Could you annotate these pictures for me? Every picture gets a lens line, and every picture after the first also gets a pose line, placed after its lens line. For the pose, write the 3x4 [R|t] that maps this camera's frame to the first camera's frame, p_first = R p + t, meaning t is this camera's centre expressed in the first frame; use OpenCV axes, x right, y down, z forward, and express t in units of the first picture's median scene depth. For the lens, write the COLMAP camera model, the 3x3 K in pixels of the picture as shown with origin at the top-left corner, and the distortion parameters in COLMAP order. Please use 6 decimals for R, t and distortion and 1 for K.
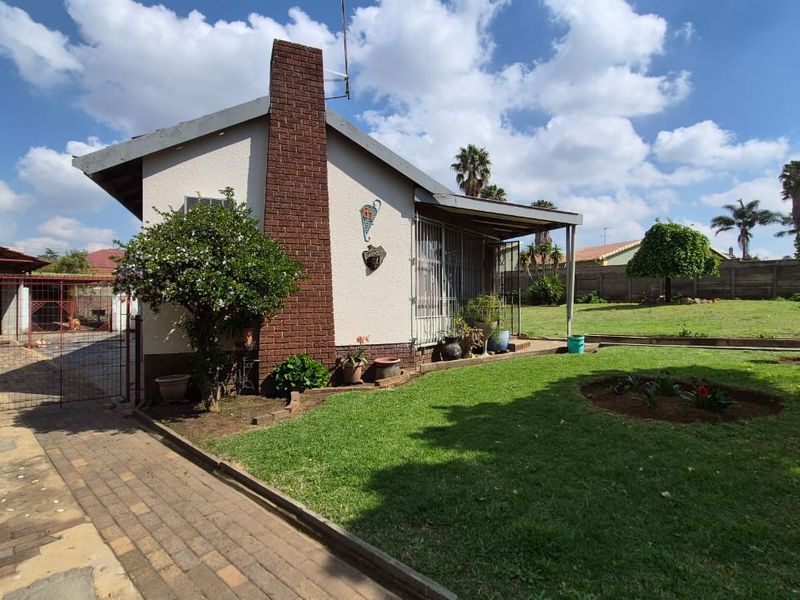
lens RADIAL K [[415.4, 0, 401.8], [0, 415.4, 298.3], [0, 0, 1]] dist [0.002757, -0.000949]
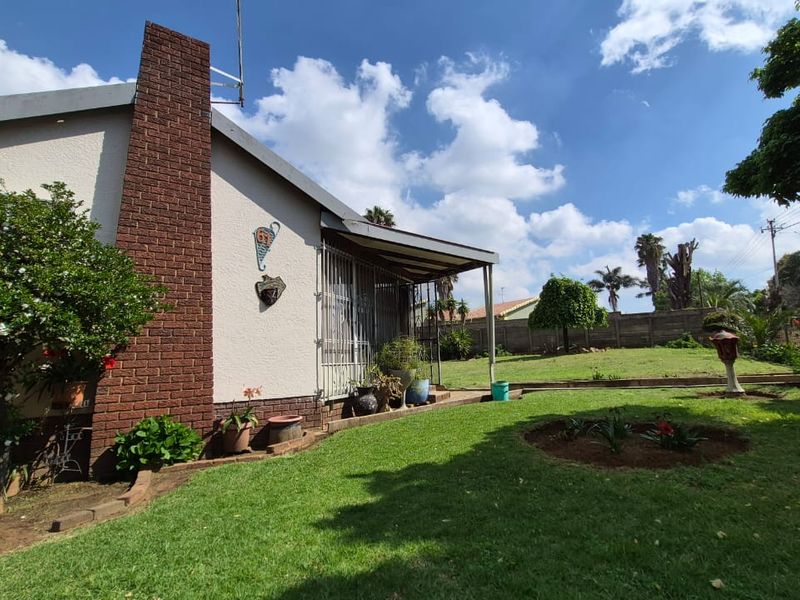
lens RADIAL K [[415.4, 0, 401.9], [0, 415.4, 301.6], [0, 0, 1]] dist [0.002757, -0.000949]
pose [[0.975088, 0.005124, 0.221759, 0.004723], [0.026302, 0.990010, -0.138523, 0.046658], [-0.220253, 0.140905, 0.965212, 0.172801]]
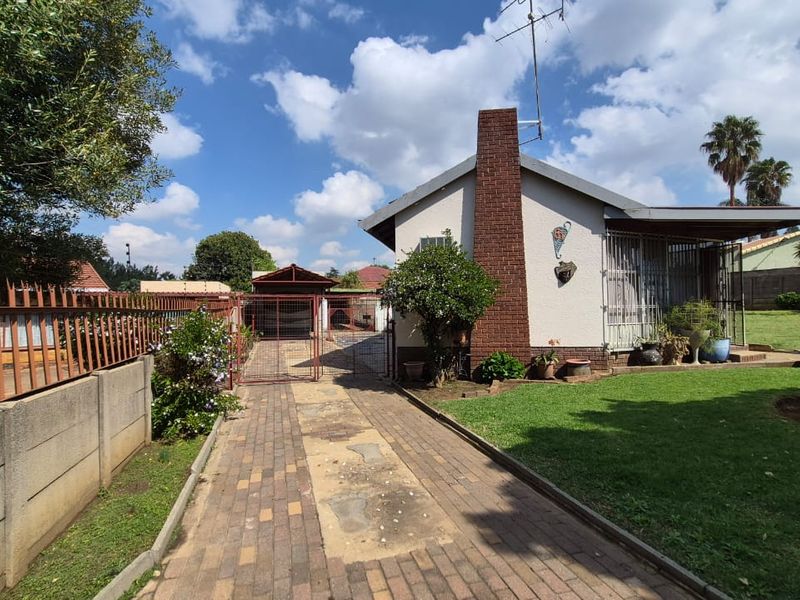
lens RADIAL K [[415.0, 0, 405.2], [0, 415.0, 297.8], [0, 0, 1]] dist [0.006358, 0.000410]
pose [[0.862765, -0.017464, -0.505304, 0.140624], [0.010768, 0.999811, -0.016170, -0.012605], [0.505491, 0.008510, 0.862790, -0.237883]]
